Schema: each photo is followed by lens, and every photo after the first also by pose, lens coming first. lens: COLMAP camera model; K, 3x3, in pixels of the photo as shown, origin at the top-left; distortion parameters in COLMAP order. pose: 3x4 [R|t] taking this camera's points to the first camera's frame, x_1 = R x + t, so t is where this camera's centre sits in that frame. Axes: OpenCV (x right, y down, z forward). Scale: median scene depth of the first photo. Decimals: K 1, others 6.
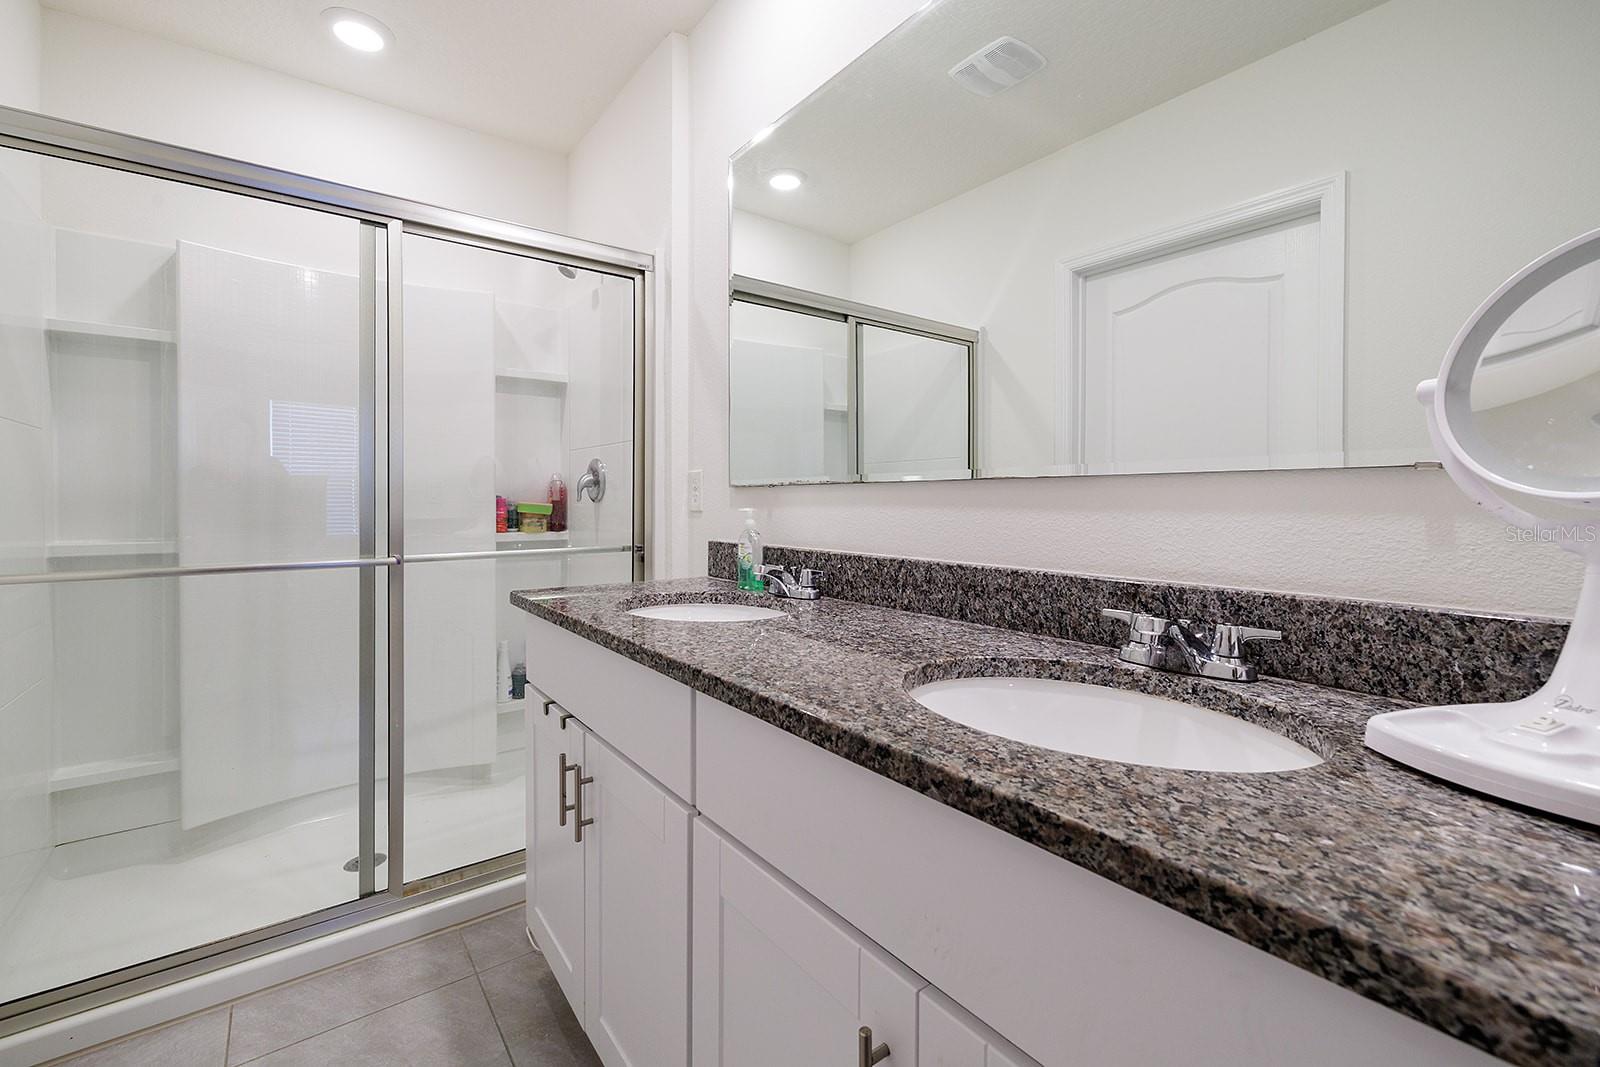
lens RADIAL K [[675.9, 0, 808.2], [0, 675.9, 514.1], [0, 0, 1]] dist [-0.000548, 0.000335]
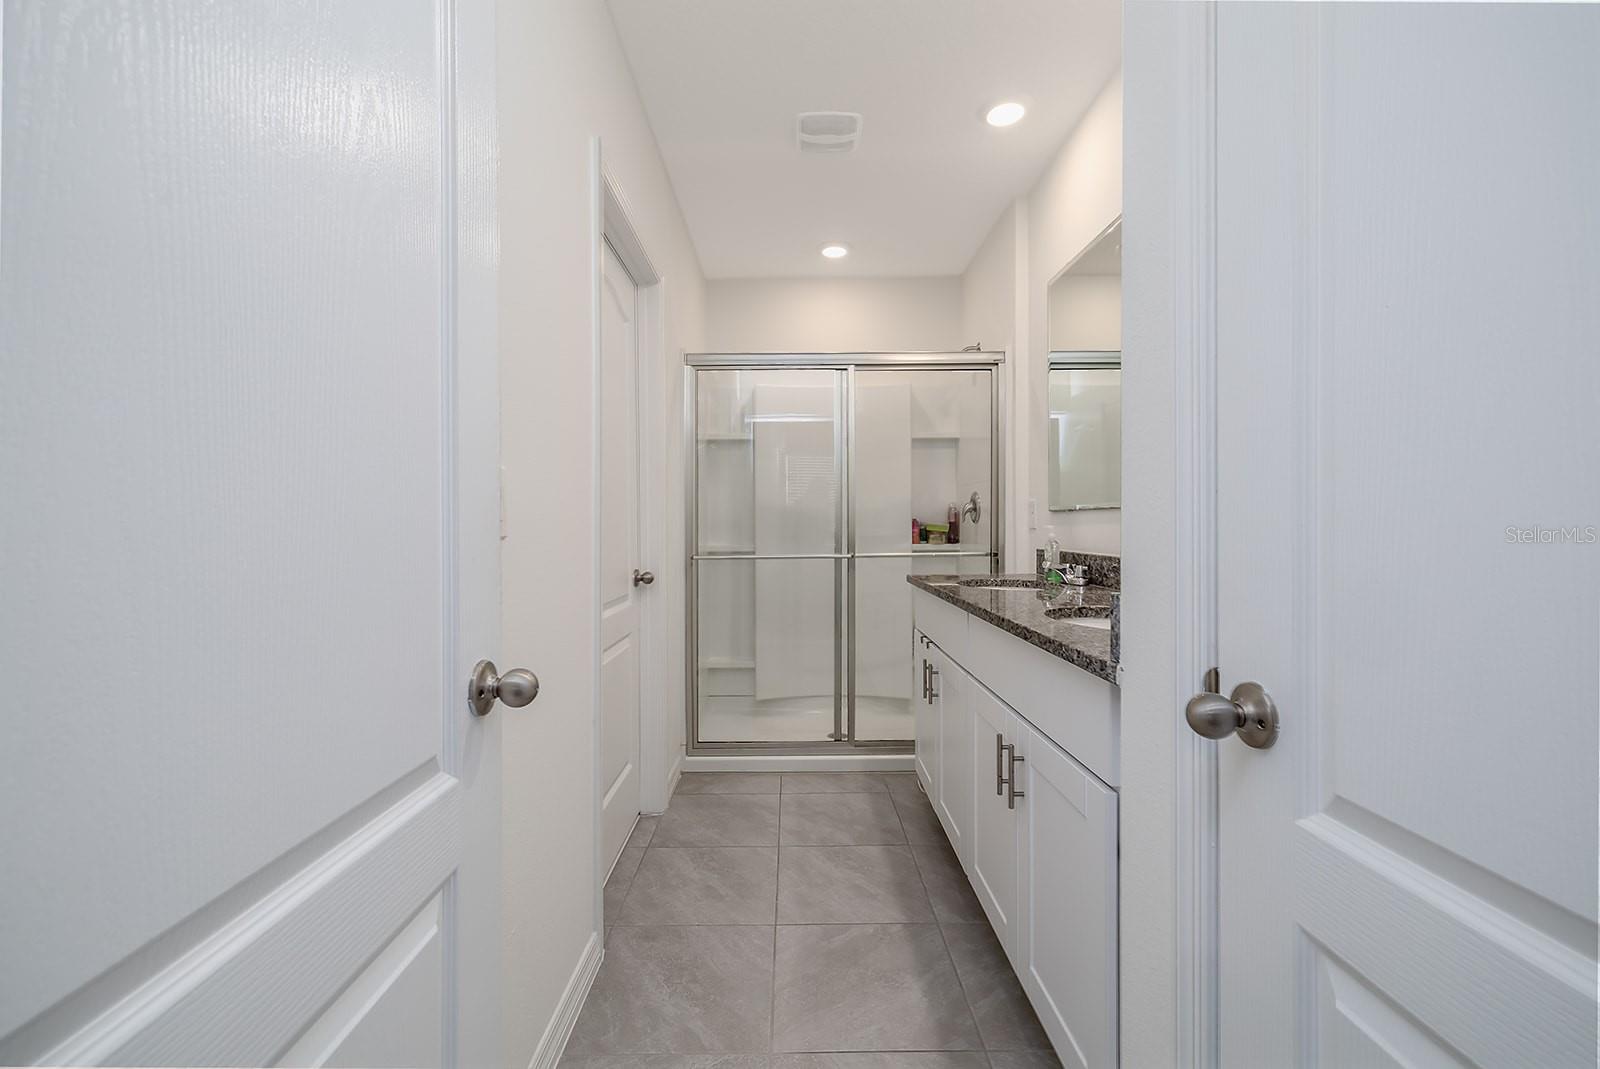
lens RADIAL K [[675.9, 0, 808.2], [0, 675.9, 515.1], [0, 0, 1]] dist [-0.000548, 0.000335]
pose [[0.808374, -0.014105, -0.588501, 0.286522], [-0.003499, 0.999580, -0.028763, 0.010061], [0.588659, 0.025310, 0.807985, -0.418998]]
